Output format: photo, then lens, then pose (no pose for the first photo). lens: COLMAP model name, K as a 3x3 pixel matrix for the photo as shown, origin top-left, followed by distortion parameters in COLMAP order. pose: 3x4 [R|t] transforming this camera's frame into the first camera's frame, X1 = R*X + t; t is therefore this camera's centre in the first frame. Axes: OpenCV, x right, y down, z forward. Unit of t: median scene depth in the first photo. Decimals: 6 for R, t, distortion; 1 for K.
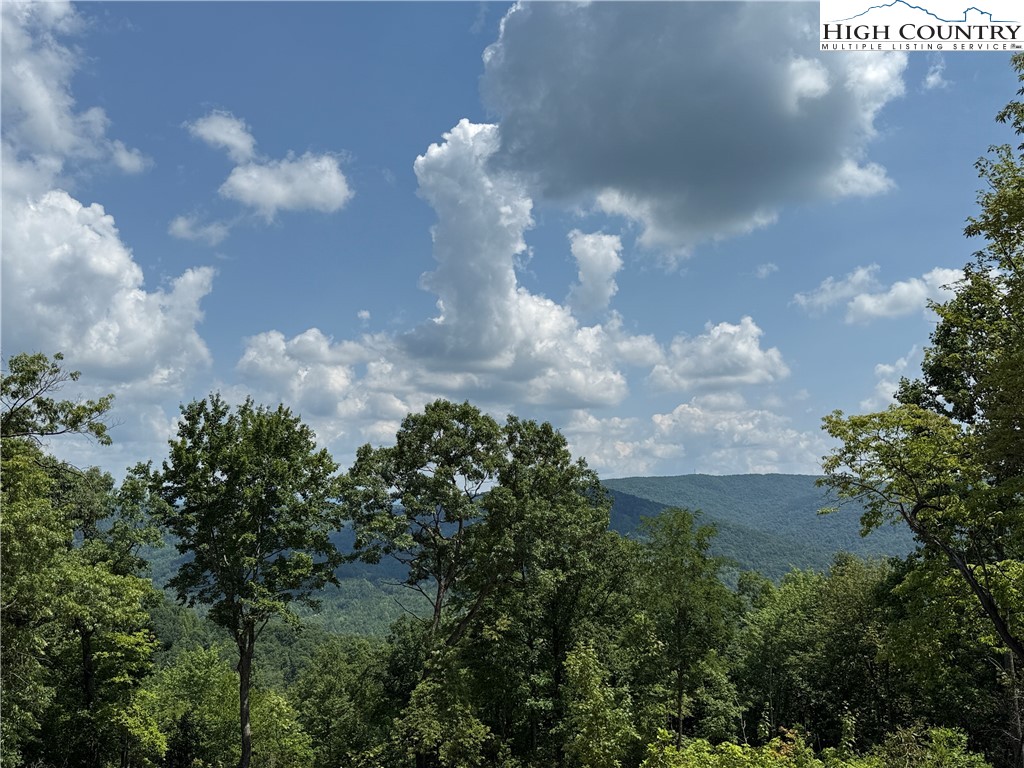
lens RADIAL K [[812.2, 0, 512.0], [0, 812.2, 384.0], [0, 0, 1]] dist [-0.002428, -0.002153]
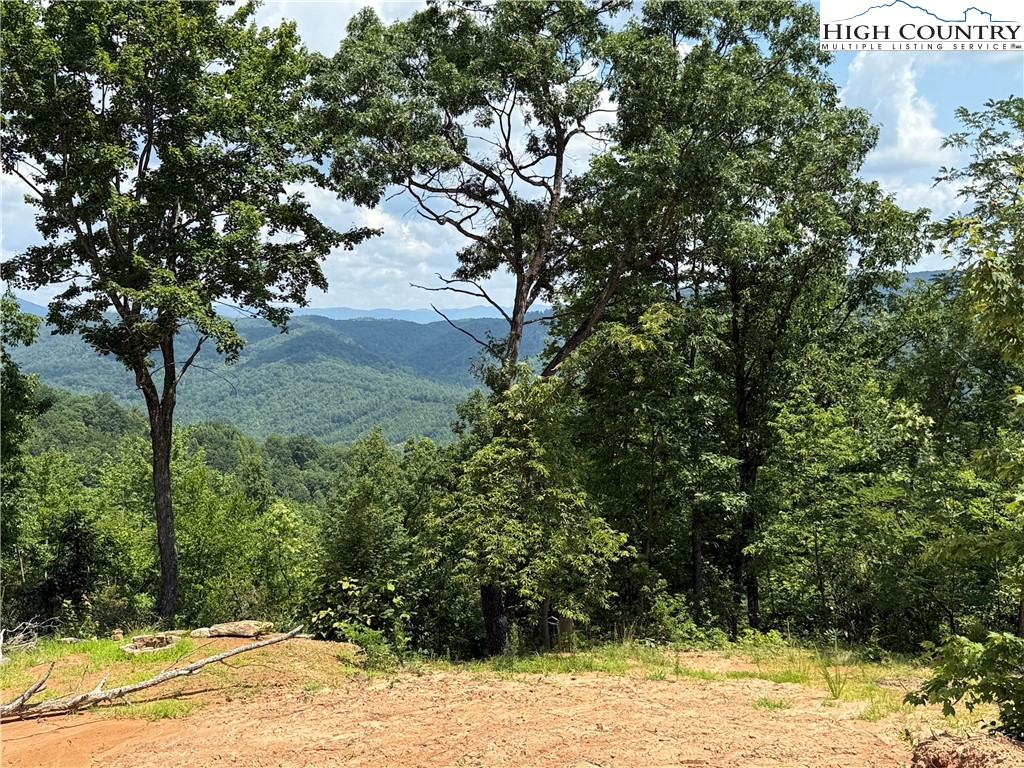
lens RADIAL K [[1109.2, 0, 512.0], [0, 1109.2, 384.0], [0, 0, 1]] dist [0.248984, 0.003778]
pose [[0.994102, -0.006744, -0.108242, -0.022696], [0.032479, 0.970769, 0.237810, 0.176112], [0.103474, -0.239923, 0.965262, 0.375481]]
